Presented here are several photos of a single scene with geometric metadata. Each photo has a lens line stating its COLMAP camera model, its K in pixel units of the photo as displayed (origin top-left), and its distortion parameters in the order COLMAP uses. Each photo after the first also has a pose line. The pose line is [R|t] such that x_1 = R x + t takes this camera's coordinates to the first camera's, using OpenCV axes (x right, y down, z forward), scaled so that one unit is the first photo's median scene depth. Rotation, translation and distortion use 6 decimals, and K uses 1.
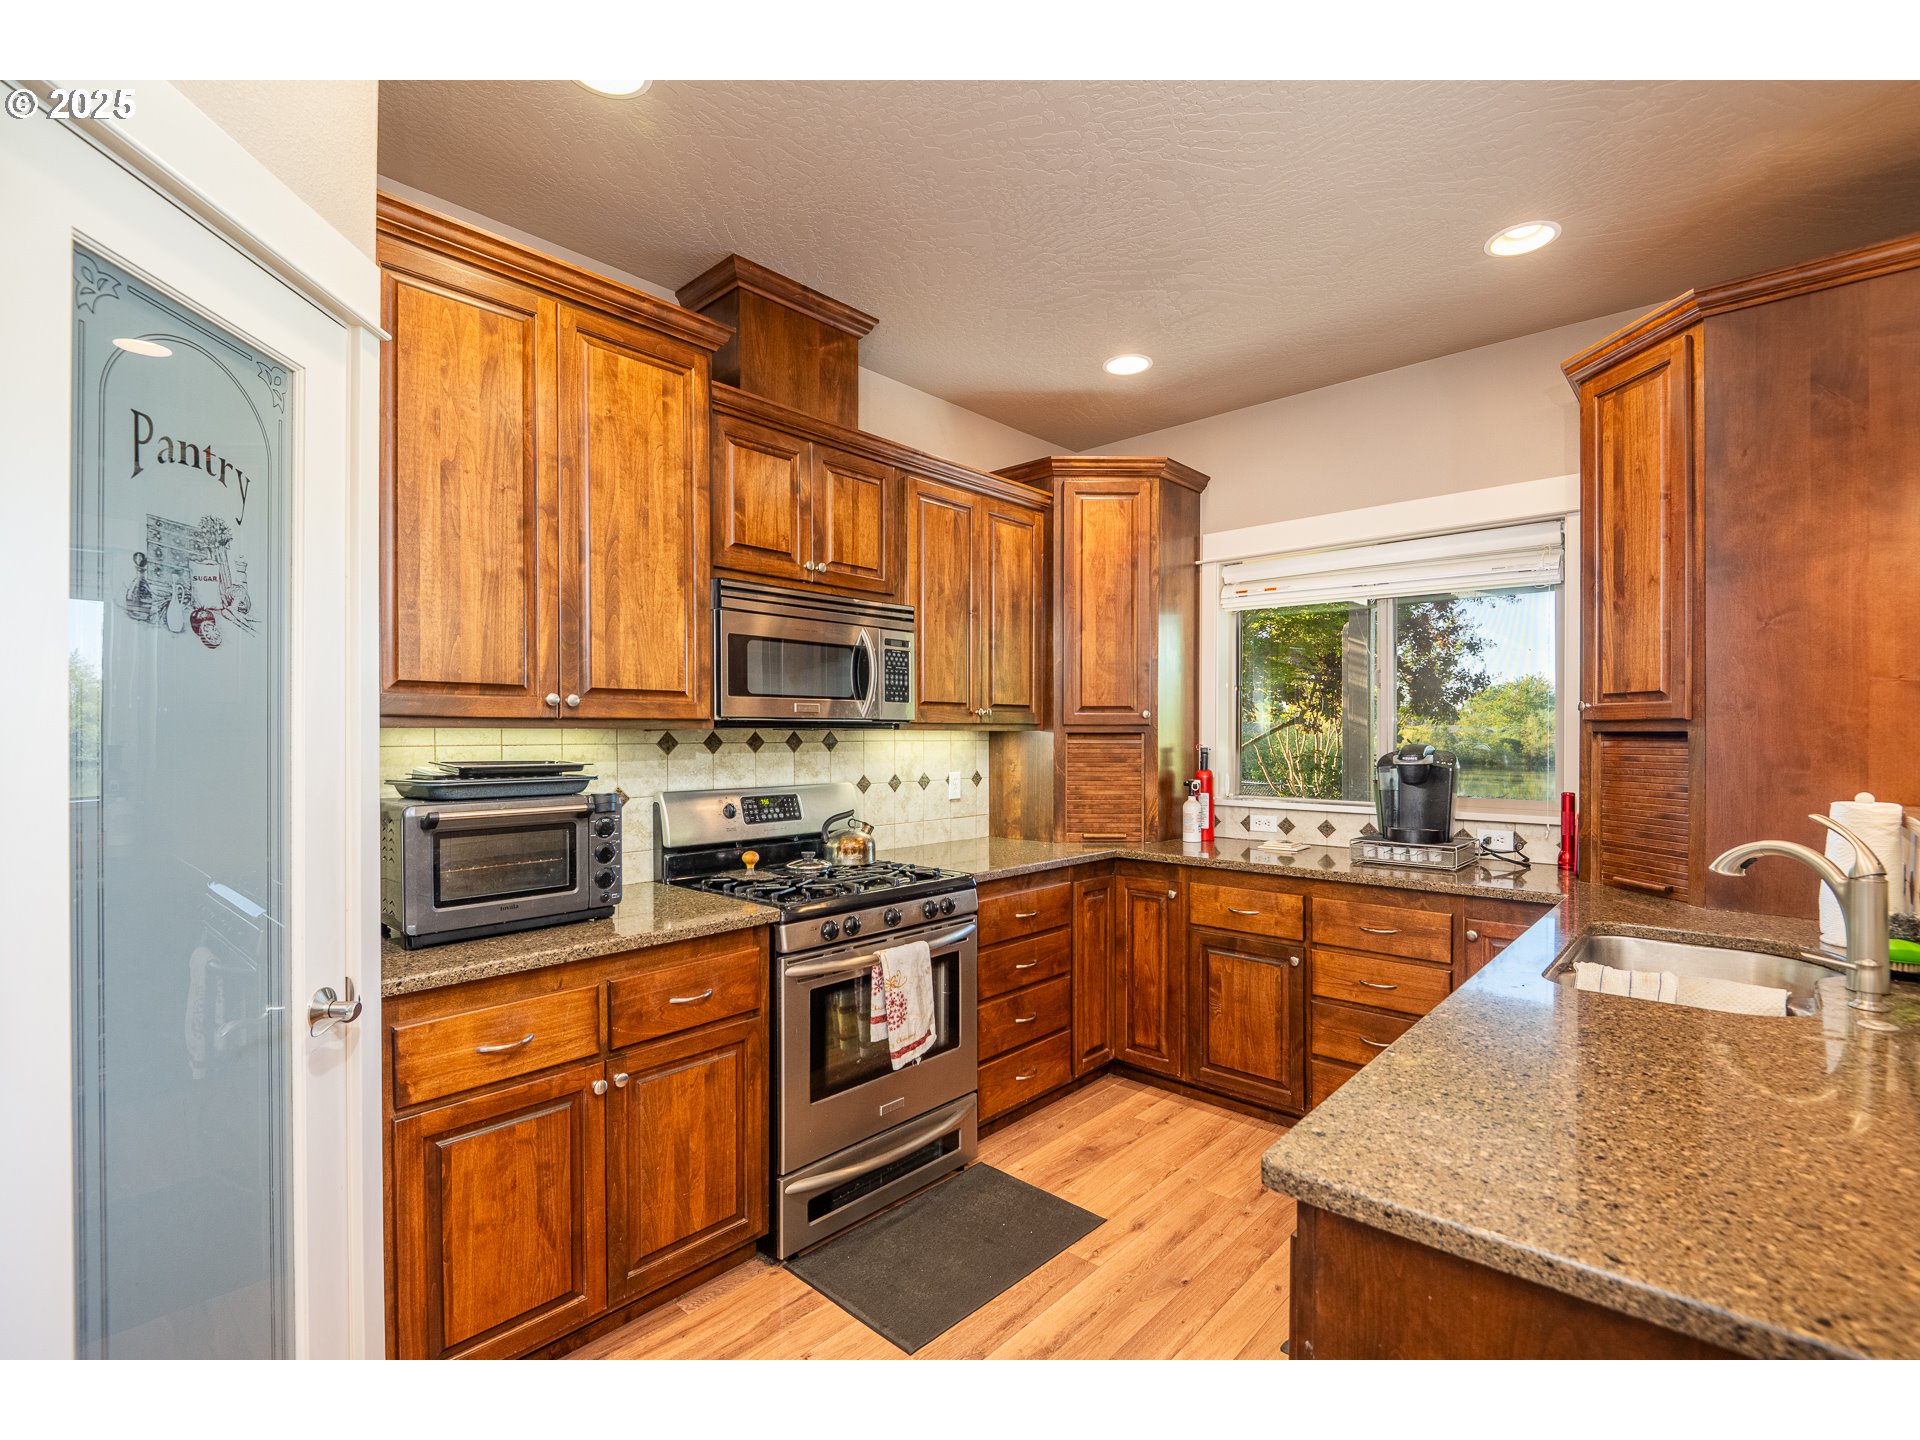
lens RADIAL K [[874.6, 0, 931.8], [0, 874.6, 737.5], [0, 0, 1]] dist [0.001017, -0.009887]
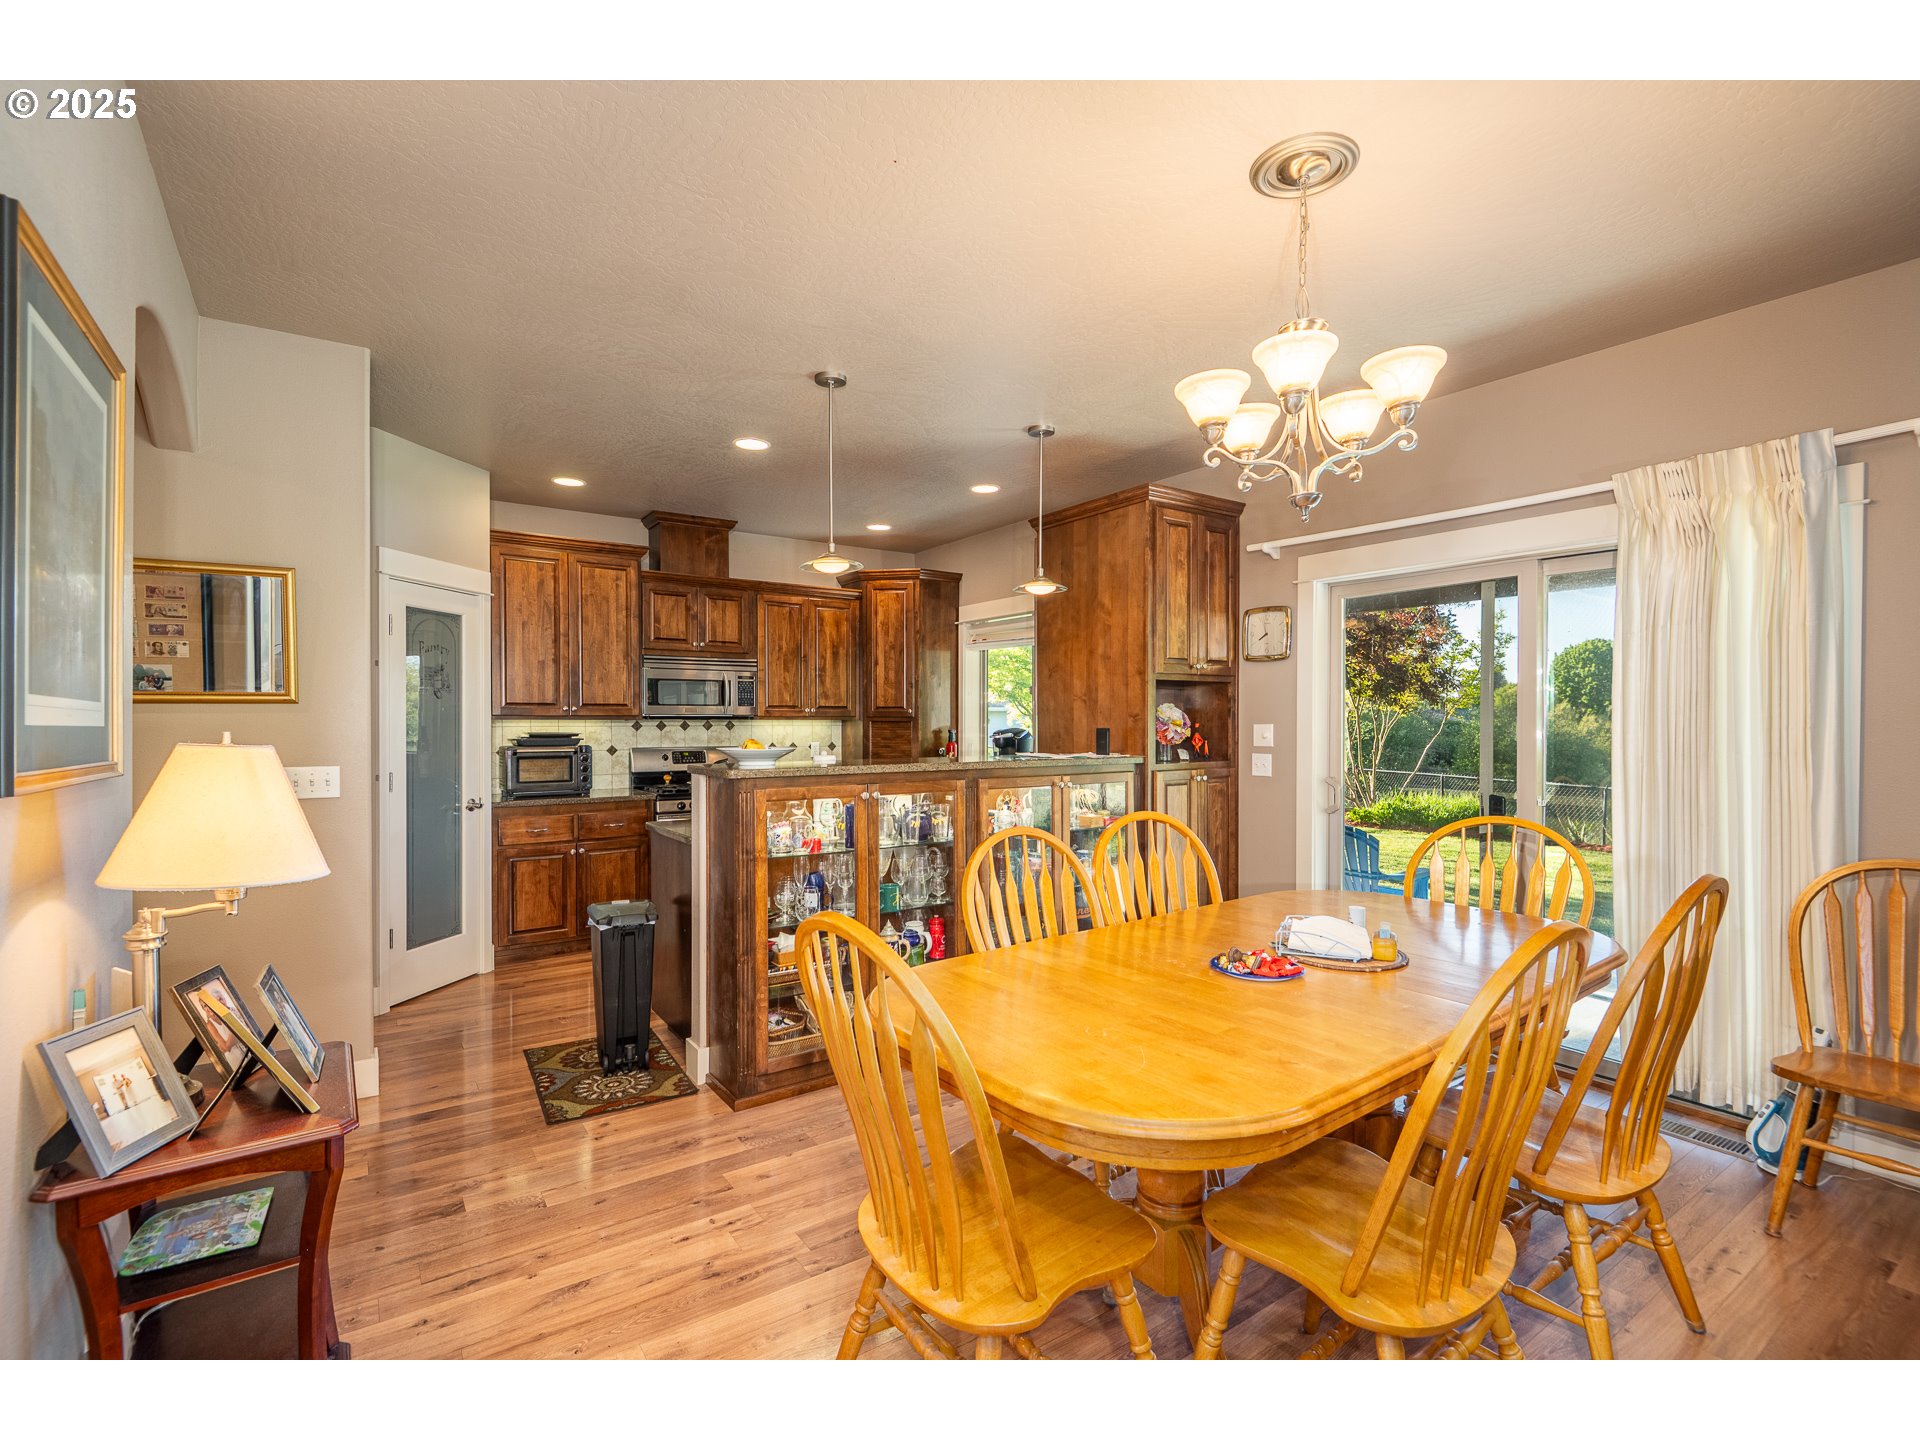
lens RADIAL K [[867.5, 0, 960.0], [0, 867.5, 720.0], [0, 0, 1]] dist [0.013270, -0.009104]
pose [[0.983709, -0.000776, -0.179766, 0.874504], [0.000098, 0.999993, -0.003779, -0.000352], [0.179768, 0.003700, 0.983702, -0.979622]]
